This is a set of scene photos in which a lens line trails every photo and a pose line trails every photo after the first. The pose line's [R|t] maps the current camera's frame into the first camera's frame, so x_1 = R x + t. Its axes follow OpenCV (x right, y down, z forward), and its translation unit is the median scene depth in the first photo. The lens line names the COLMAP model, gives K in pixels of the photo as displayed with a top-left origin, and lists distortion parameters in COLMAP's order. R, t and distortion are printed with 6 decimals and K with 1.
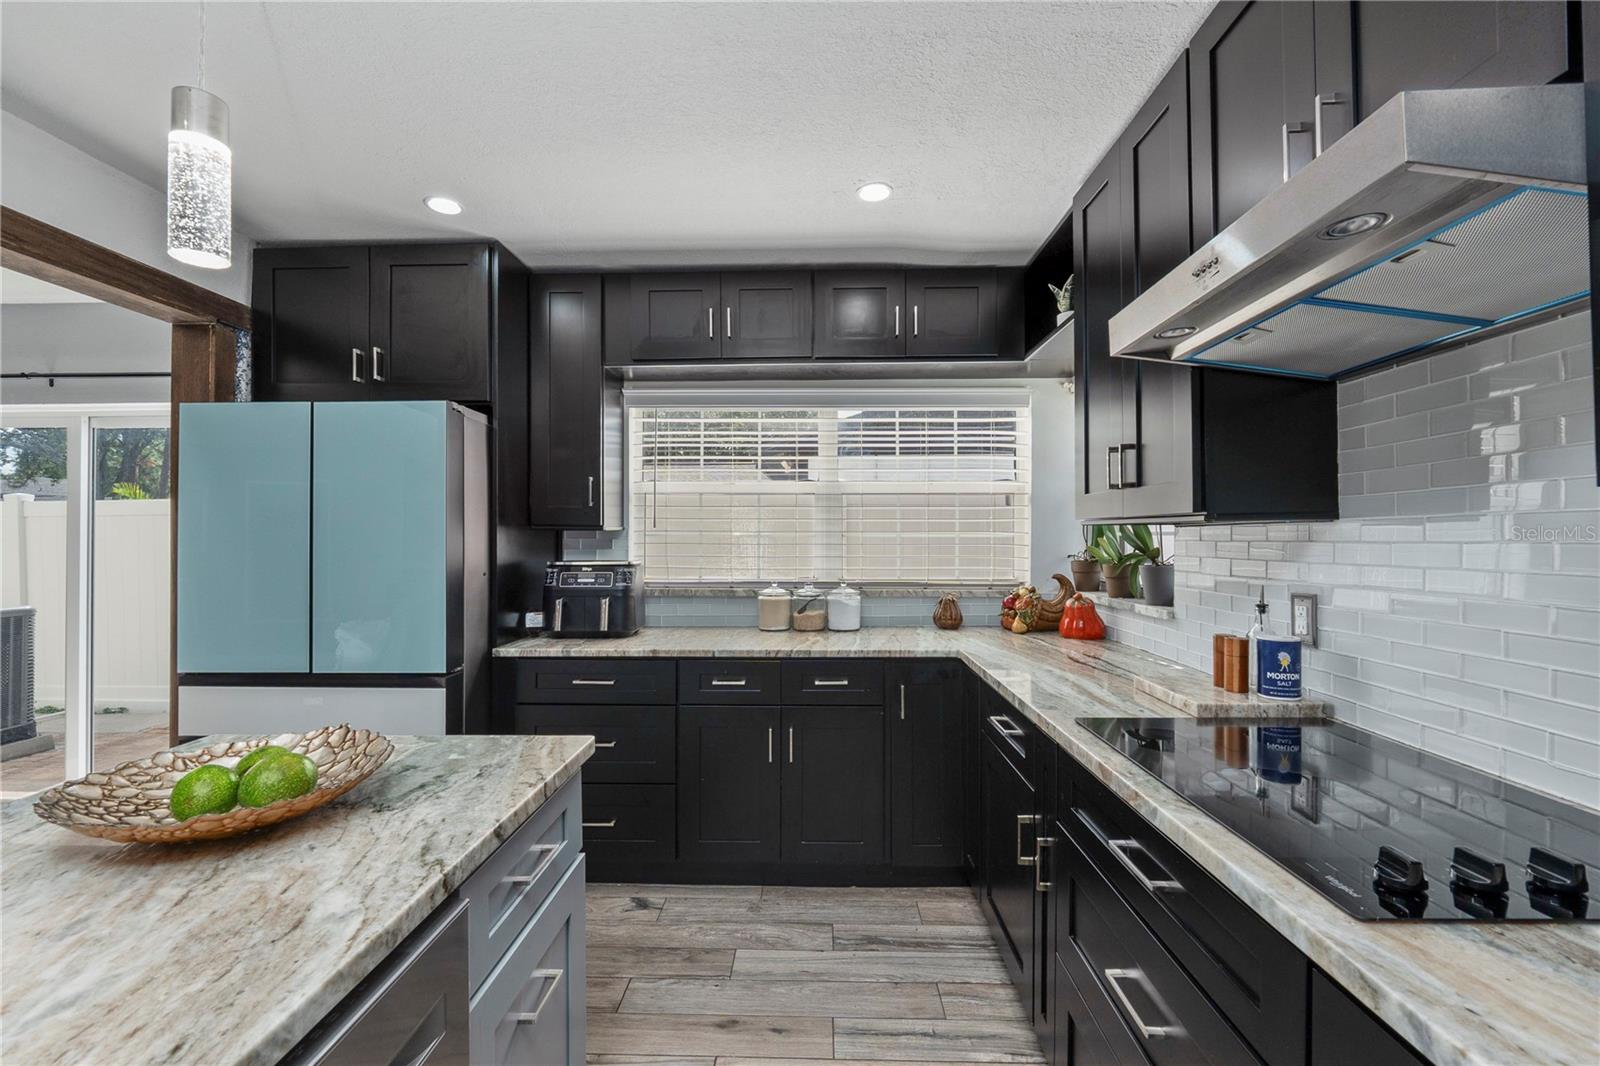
lens RADIAL K [[670.5, 0, 801.9], [0, 670.5, 536.5], [0, 0, 1]] dist [-0.008985, -0.000469]
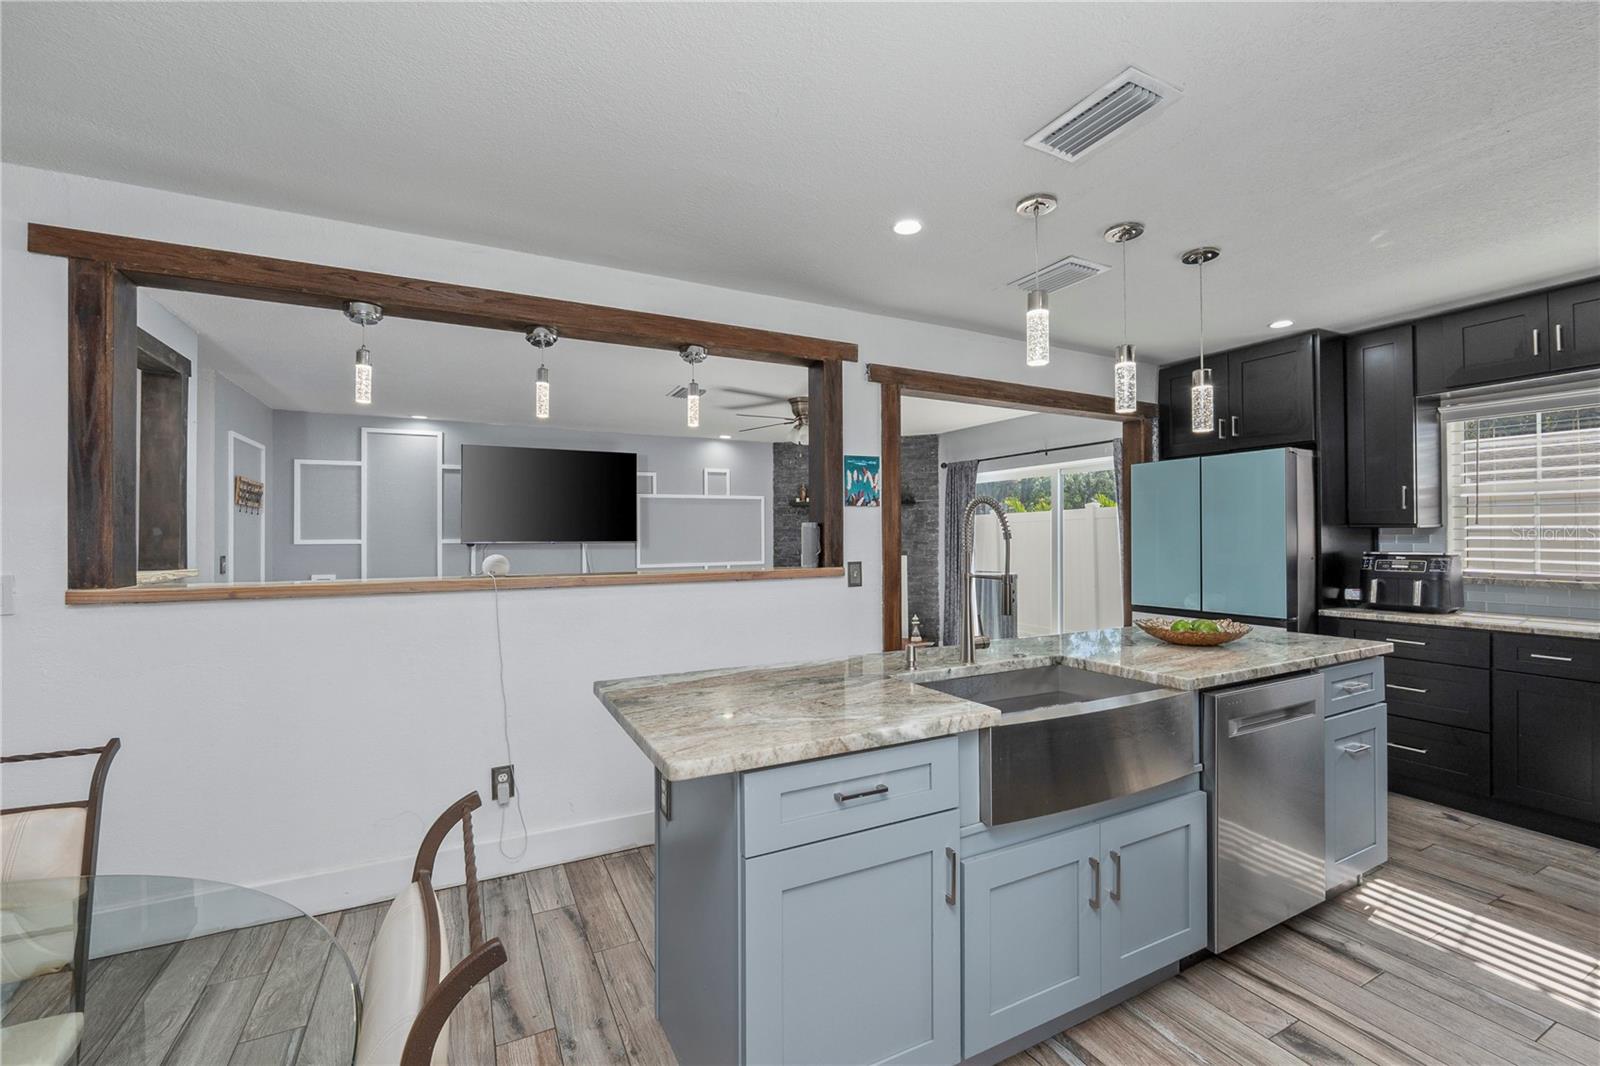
lens RADIAL K [[670.5, 0, 803.8], [0, 670.5, 530.7], [0, 0, 1]] dist [-0.008985, -0.000469]
pose [[0.481827, -0.008302, -0.876227, 0.263668], [0.004223, 0.999966, -0.007152, 0.000481], [0.876256, -0.000254, 0.481846, -0.664320]]
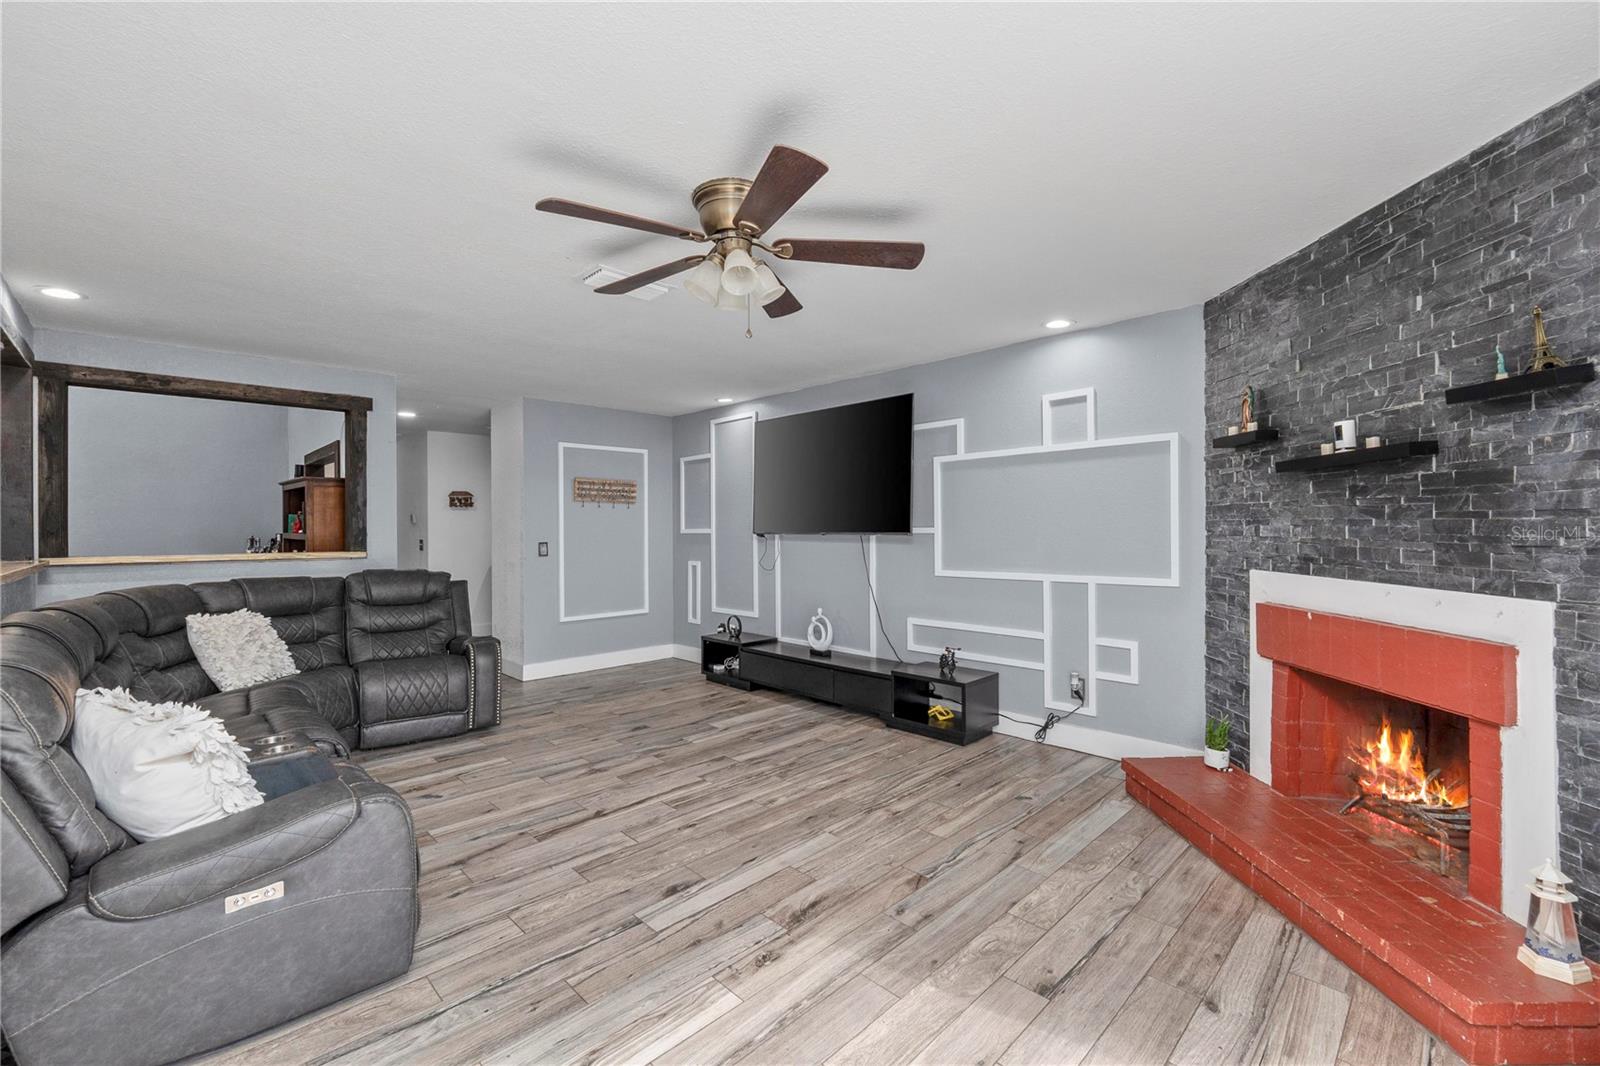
lens RADIAL K [[670.5, 0, 794.6], [0, 670.5, 531.9], [0, 0, 1]] dist [-0.008985, -0.000469]
pose [[-0.690195, 0.010997, -0.723540, -1.036981], [0.008120, 0.999939, 0.007452, 0.003954], [0.723578, -0.000732, -0.690242, 1.072521]]
